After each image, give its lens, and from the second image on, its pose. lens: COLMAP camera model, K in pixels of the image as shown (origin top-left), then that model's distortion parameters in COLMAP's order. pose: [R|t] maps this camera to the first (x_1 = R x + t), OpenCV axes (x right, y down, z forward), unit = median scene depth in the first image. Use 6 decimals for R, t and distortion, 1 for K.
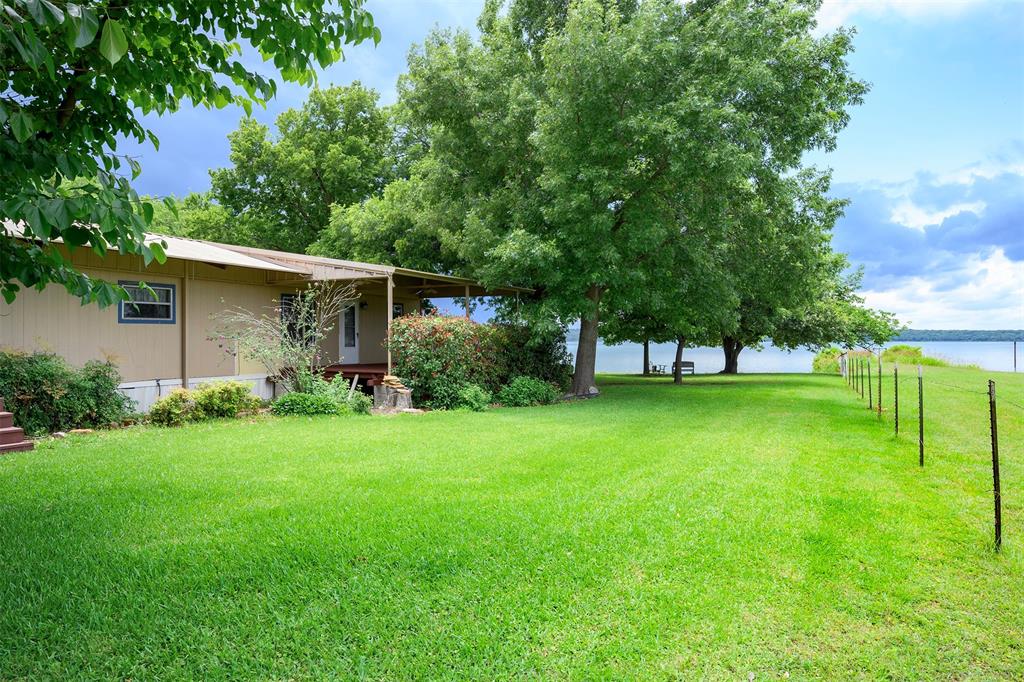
lens RADIAL K [[716.4, 0, 512.0], [0, 716.4, 341.0], [0, 0, 1]] dist [-0.002645, 0.000092]
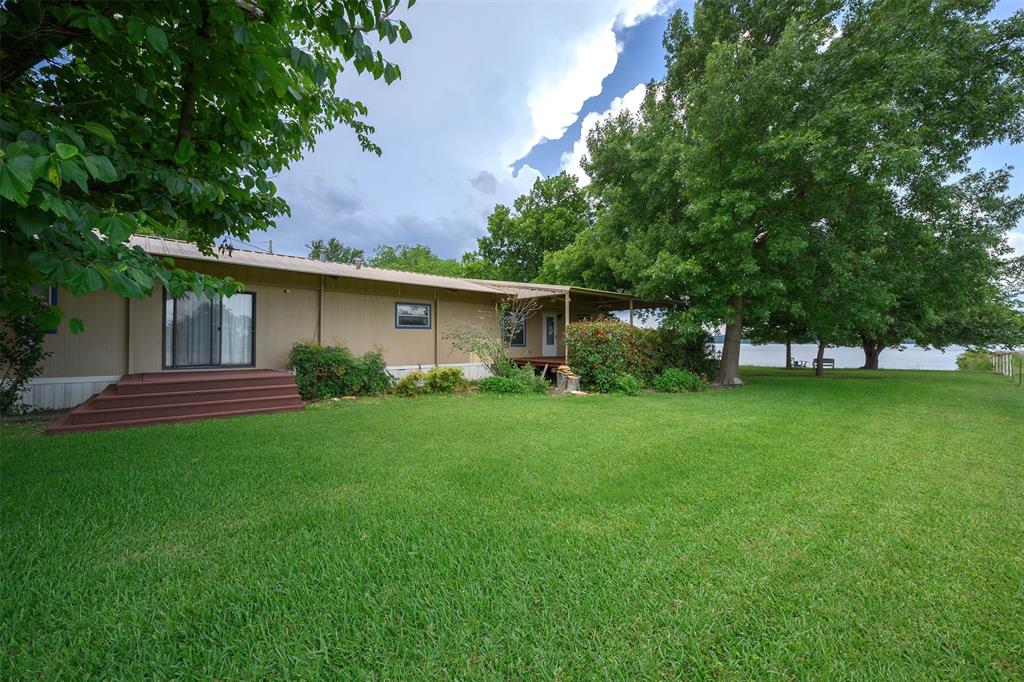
lens RADIAL K [[411.7, 0, 510.3], [0, 411.7, 337.5], [0, 0, 1]] dist [0.002265, 0.000458]
pose [[0.917624, -0.001792, -0.397445, 0.038334], [-0.003206, 0.999924, -0.011910, 0.003887], [0.397437, 0.012204, 0.917549, 0.204082]]
